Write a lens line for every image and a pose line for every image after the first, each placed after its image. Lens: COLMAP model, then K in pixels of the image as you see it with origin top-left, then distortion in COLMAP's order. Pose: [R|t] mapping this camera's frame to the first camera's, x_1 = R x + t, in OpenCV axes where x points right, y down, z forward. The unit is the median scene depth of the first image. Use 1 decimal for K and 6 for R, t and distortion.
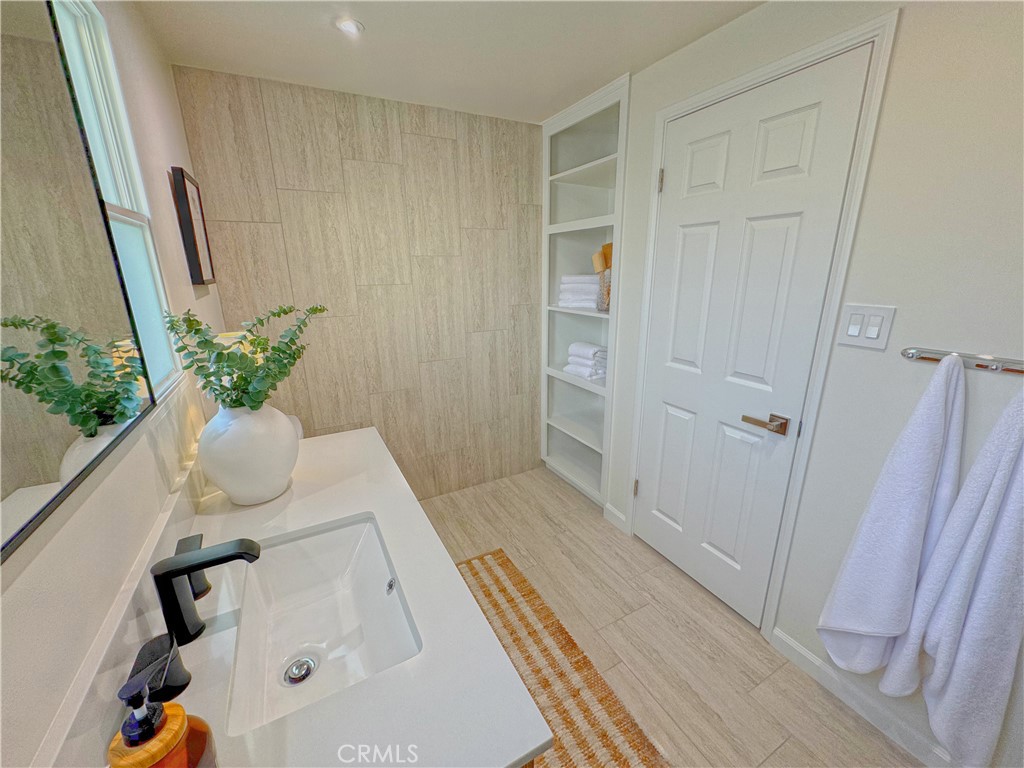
lens RADIAL K [[409.9, 0, 513.4], [0, 409.9, 383.9], [0, 0, 1]] dist [0.002793, -0.001366]
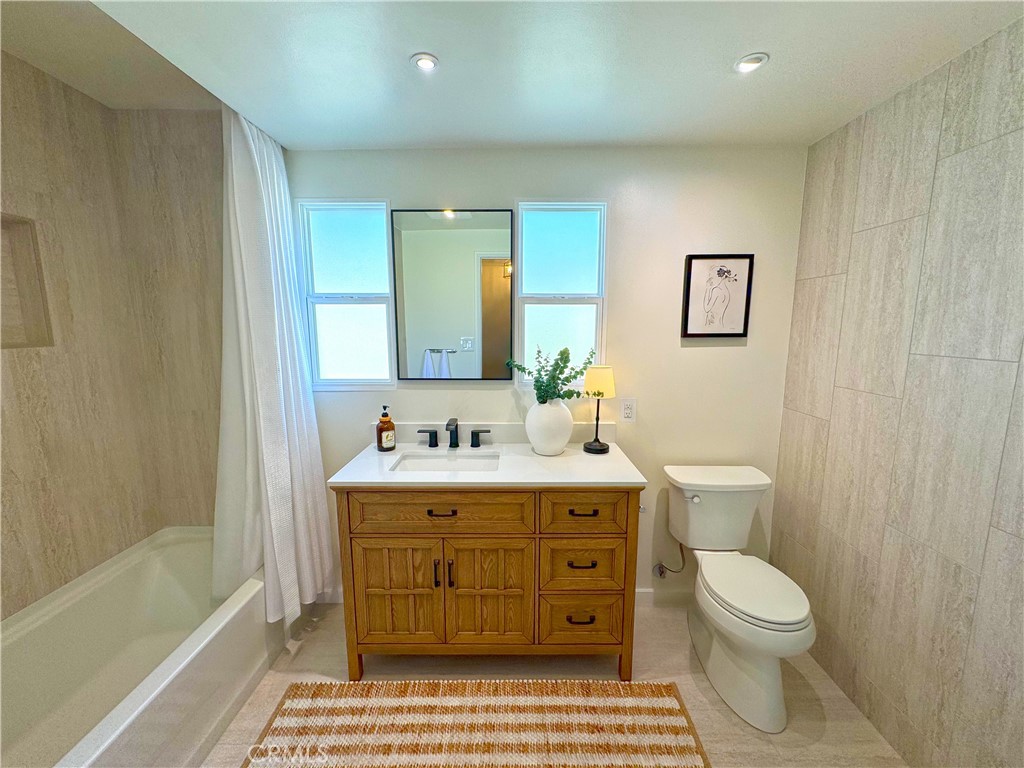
lens RADIAL K [[409.9, 0, 513.5], [0, 409.9, 382.1], [0, 0, 1]] dist [0.002793, -0.001366]
pose [[-0.480247, 0.138486, -0.866132, 0.498584], [-0.234492, 0.931246, 0.278917, -0.248712], [0.845208, 0.337050, -0.414755, 0.815327]]
